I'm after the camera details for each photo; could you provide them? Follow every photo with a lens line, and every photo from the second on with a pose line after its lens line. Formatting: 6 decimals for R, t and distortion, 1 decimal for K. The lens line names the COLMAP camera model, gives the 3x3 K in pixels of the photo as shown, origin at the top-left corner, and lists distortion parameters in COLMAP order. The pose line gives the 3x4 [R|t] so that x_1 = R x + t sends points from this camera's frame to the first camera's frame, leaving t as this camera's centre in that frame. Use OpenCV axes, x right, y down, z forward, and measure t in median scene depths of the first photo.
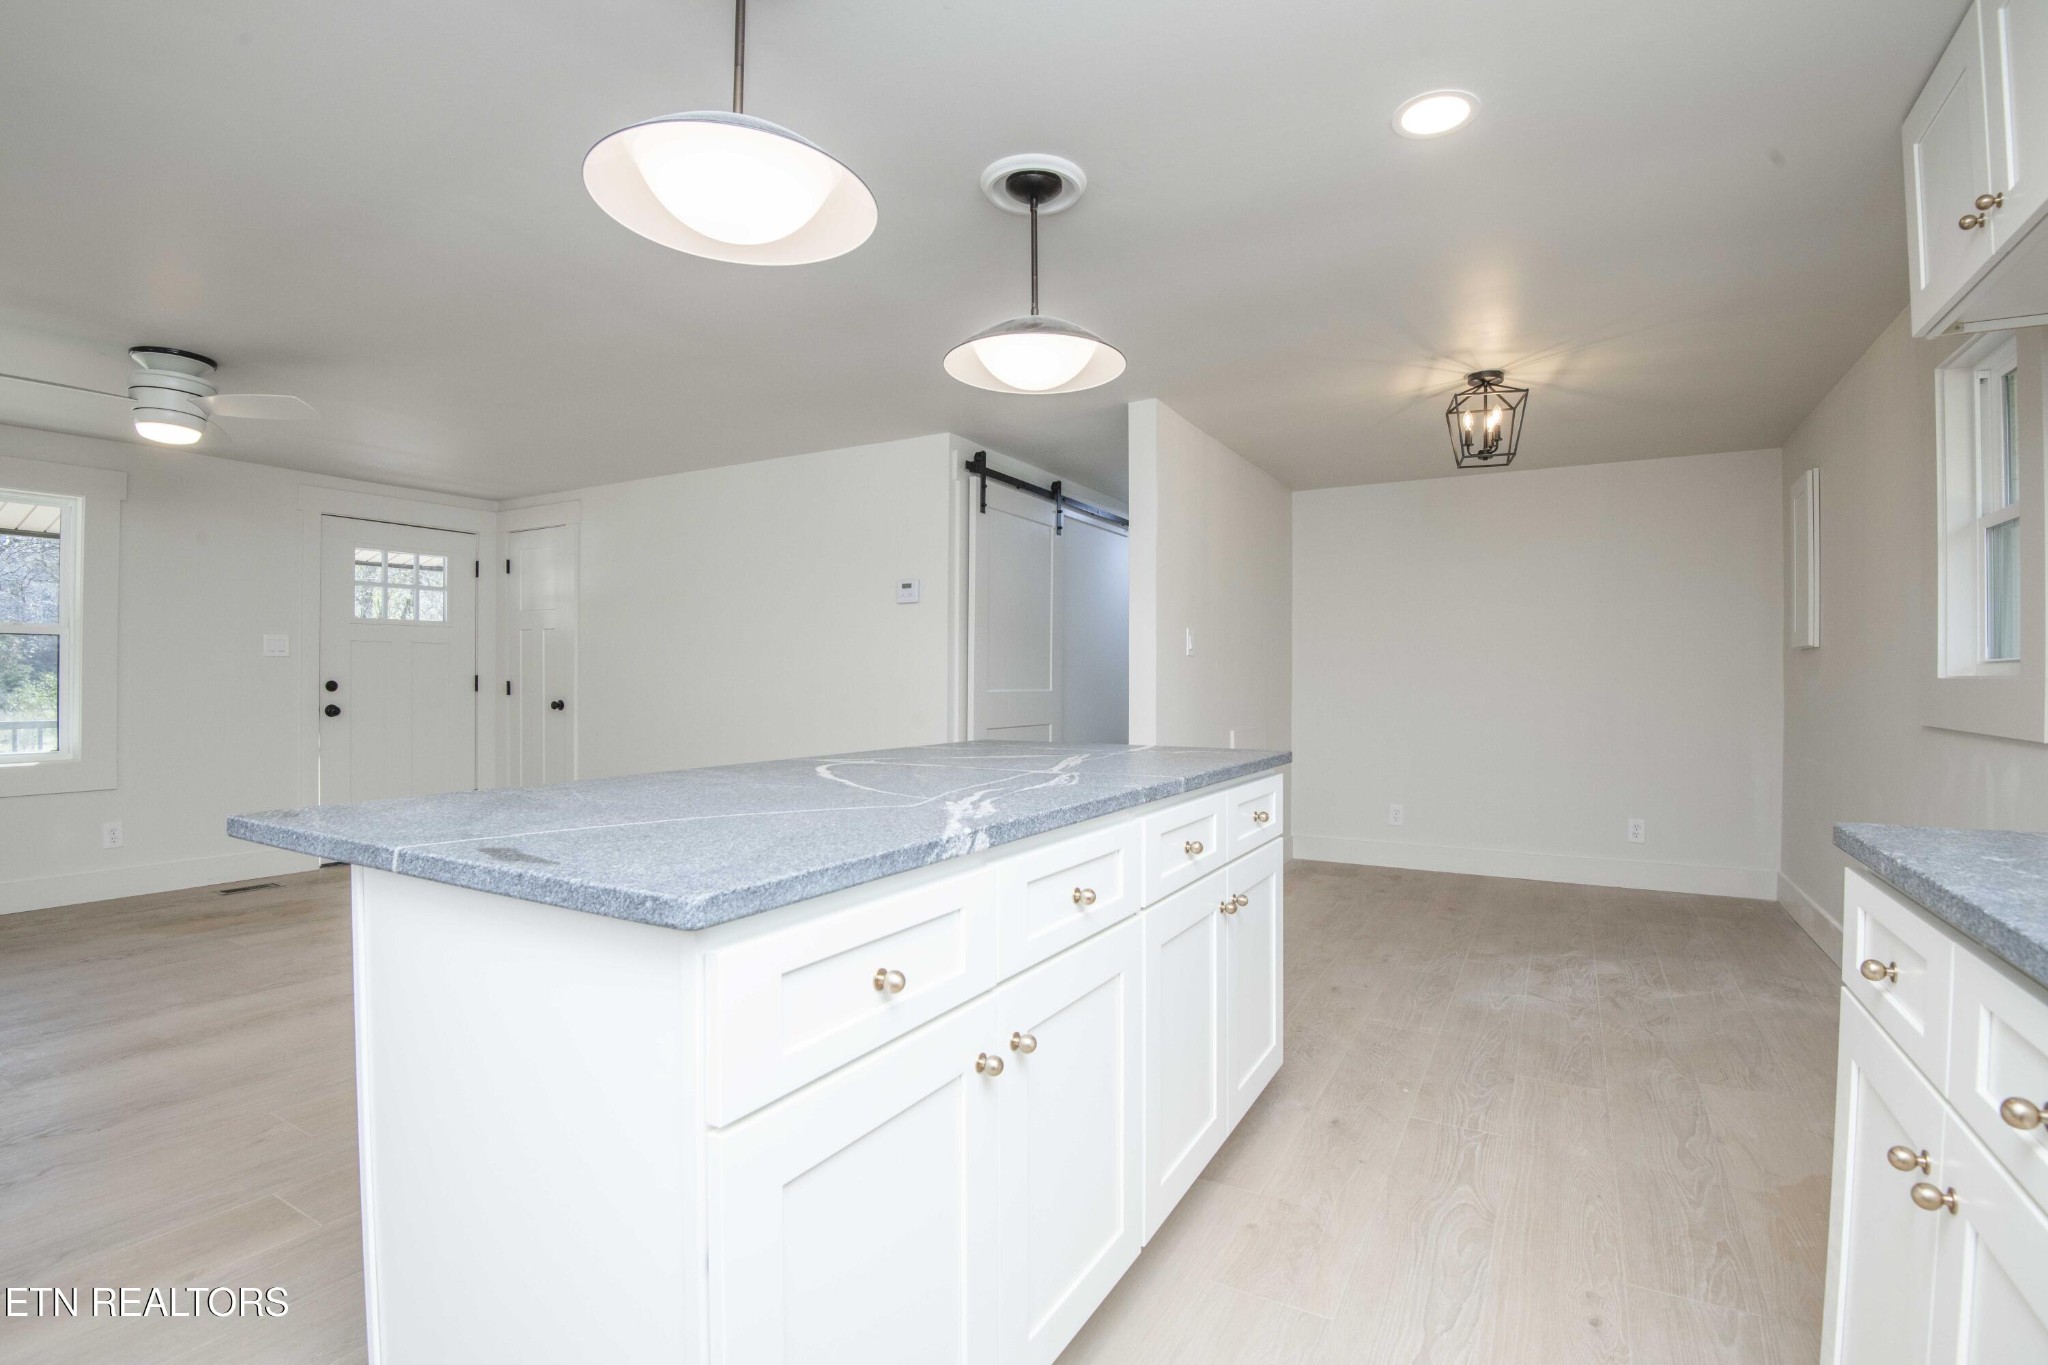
lens RADIAL K [[970.8, 0, 1024.4], [0, 970.8, 679.4], [0, 0, 1]] dist [-0.002170, -0.024130]
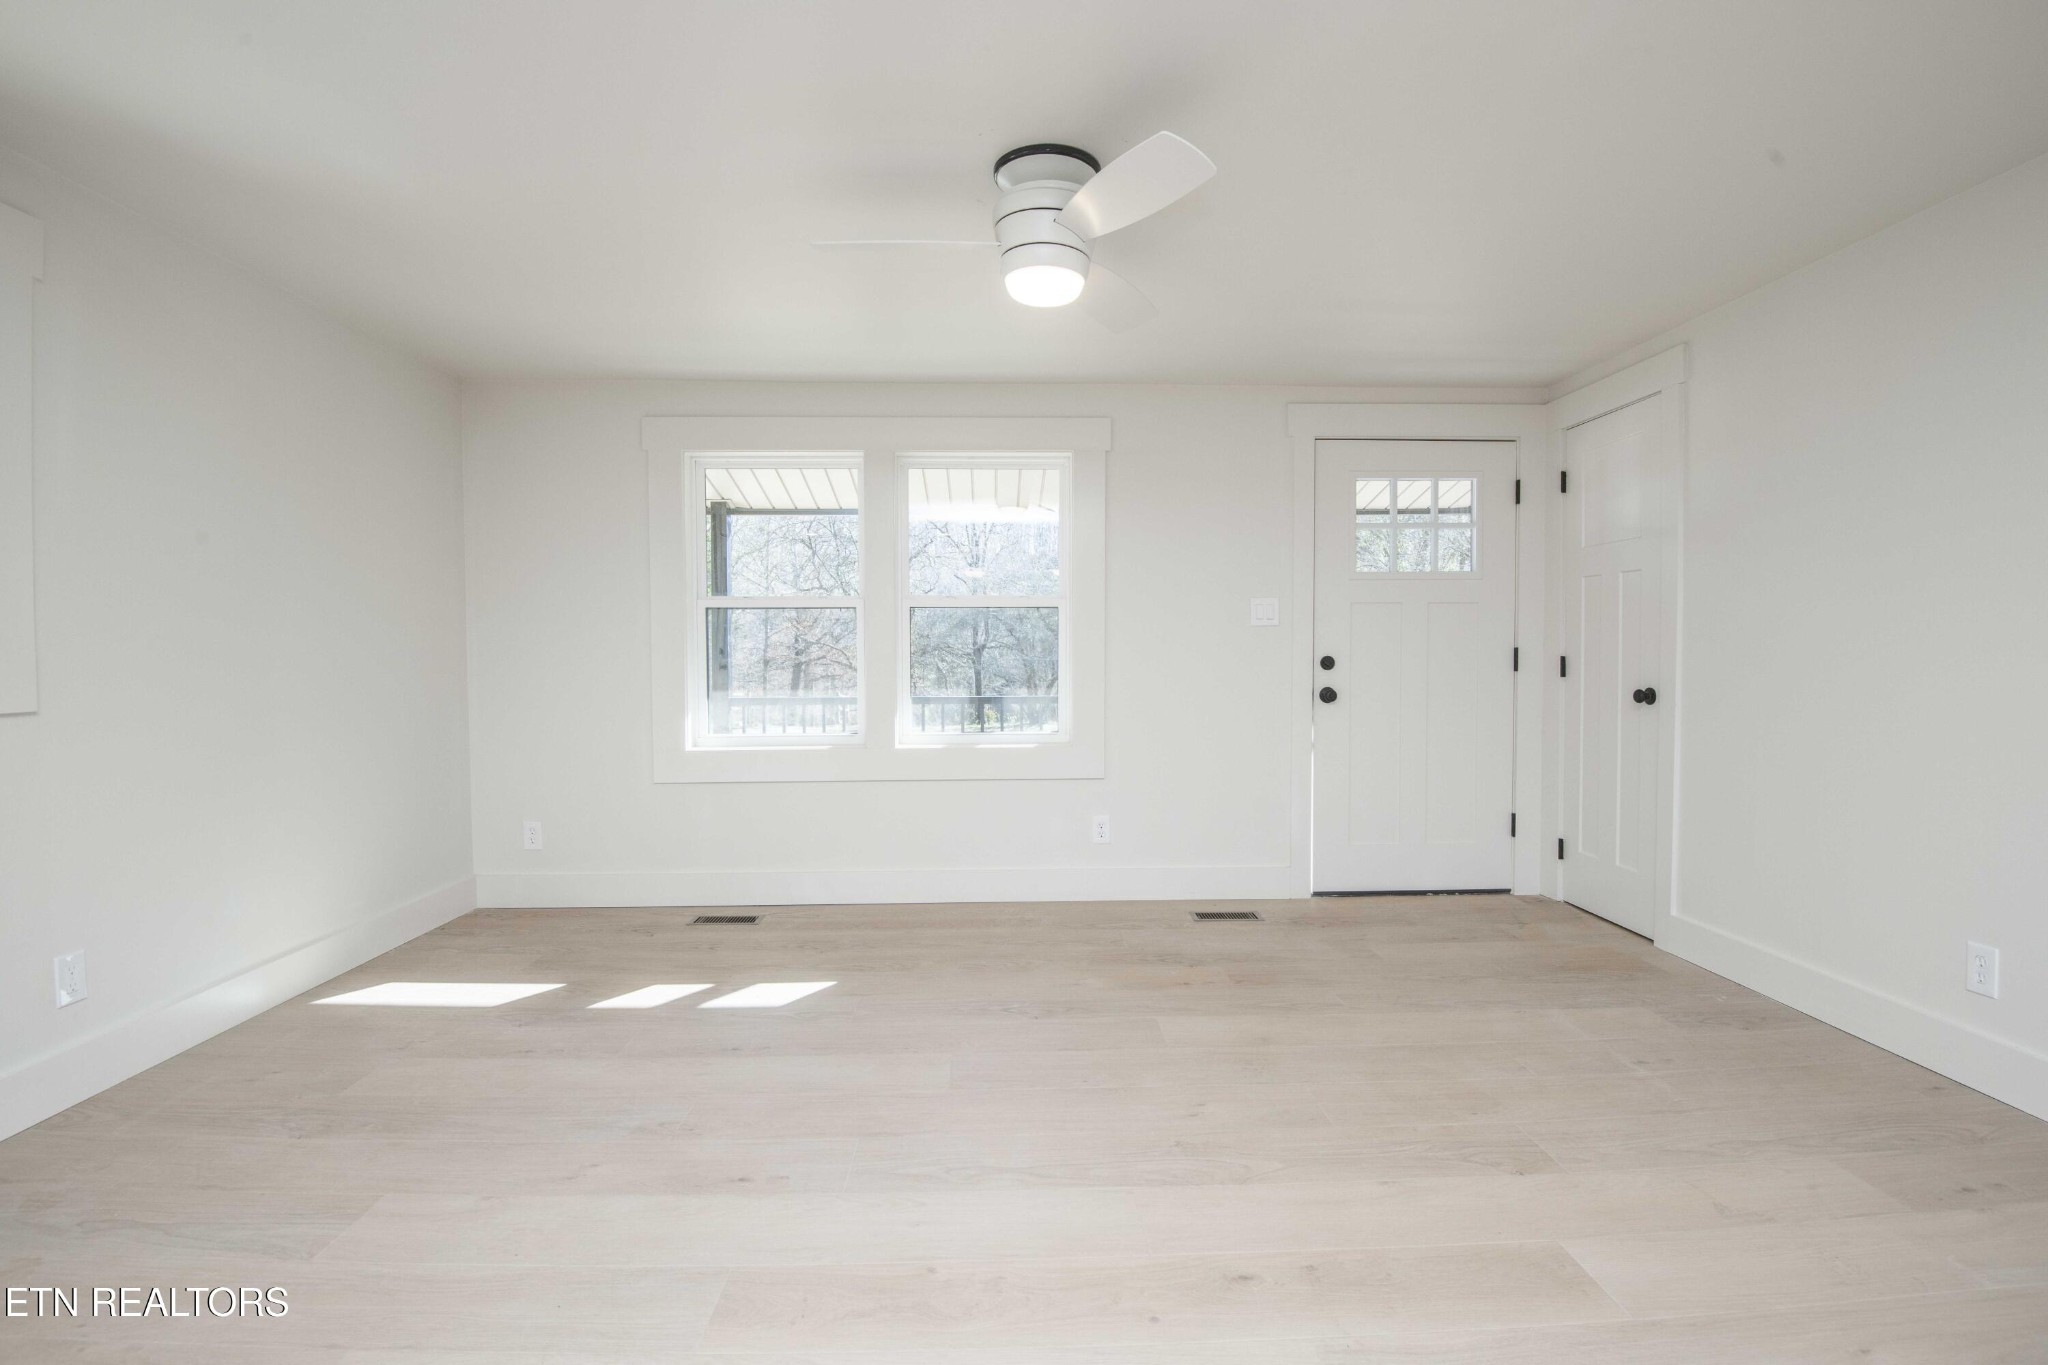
lens RADIAL K [[947.8, 0, 1031.2], [0, 947.8, 688.2], [0, 0, 1]] dist [-0.002321, -0.031160]
pose [[0.545851, 0.025453, -0.837495, -0.217015], [0.001636, 0.999504, 0.031443, 0.002978], [0.837881, -0.018533, 0.545539, 0.392266]]
